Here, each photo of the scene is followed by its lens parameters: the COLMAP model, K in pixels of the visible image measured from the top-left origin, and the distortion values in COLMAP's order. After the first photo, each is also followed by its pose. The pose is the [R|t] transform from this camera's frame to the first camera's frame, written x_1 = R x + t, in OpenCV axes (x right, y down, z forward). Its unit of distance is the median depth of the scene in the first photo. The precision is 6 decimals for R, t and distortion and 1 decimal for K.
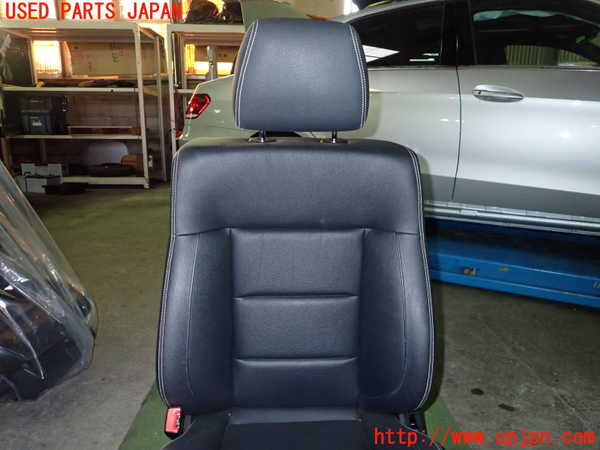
lens RADIAL K [[451.0, 0, 301.7], [0, 451.0, 226.6], [0, 0, 1]] dist [0.008438, -0.006016]
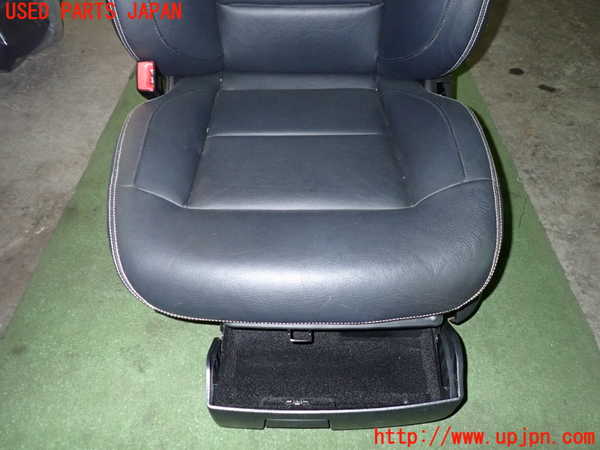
lens RADIAL K [[451.0, 0, 302.1], [0, 451.0, 225.8], [0, 0, 1]] dist [0.008438, -0.006016]
pose [[0.999270, 0.026446, -0.027569, 0.014061], [-0.005385, 0.811943, 0.583712, 0.095254], [0.037821, -0.583137, 0.811493, 0.109170]]
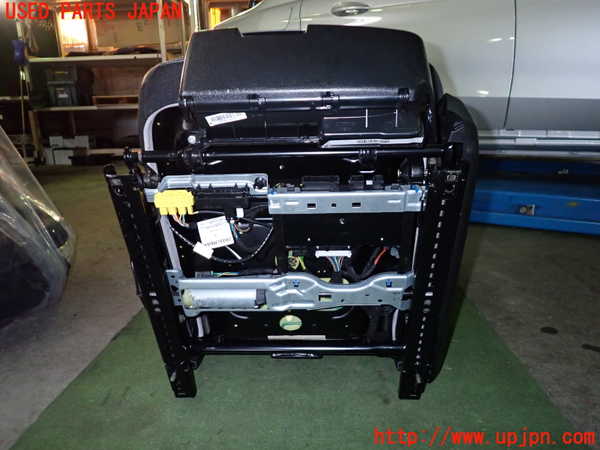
lens RADIAL K [[451.0, 0, 298.7], [0, 451.0, 228.4], [0, 0, 1]] dist [0.008438, -0.006016]
pose [[0.995944, -0.013805, -0.088914, 0.041725], [0.016777, 0.999322, 0.032767, 0.149981], [0.088401, -0.034125, 0.995500, 0.204958]]
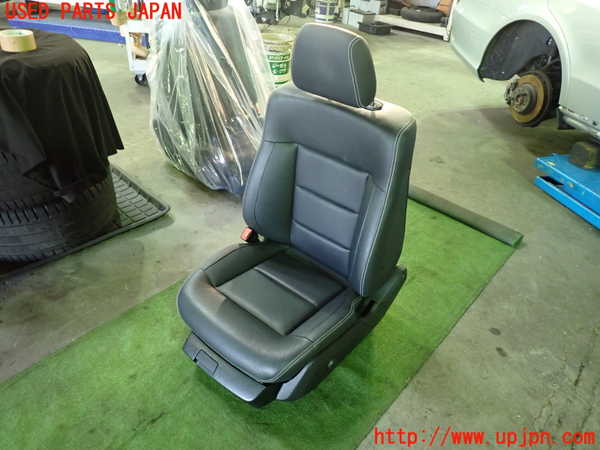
lens RADIAL K [[451.0, 0, 298.7], [0, 451.0, 223.9], [0, 0, 1]] dist [0.008438, -0.006016]
pose [[0.739109, 0.409241, -0.535014, 0.473432], [-0.203479, 0.892820, 0.401832, -0.225602], [0.642117, -0.188134, 0.743163, -0.131685]]
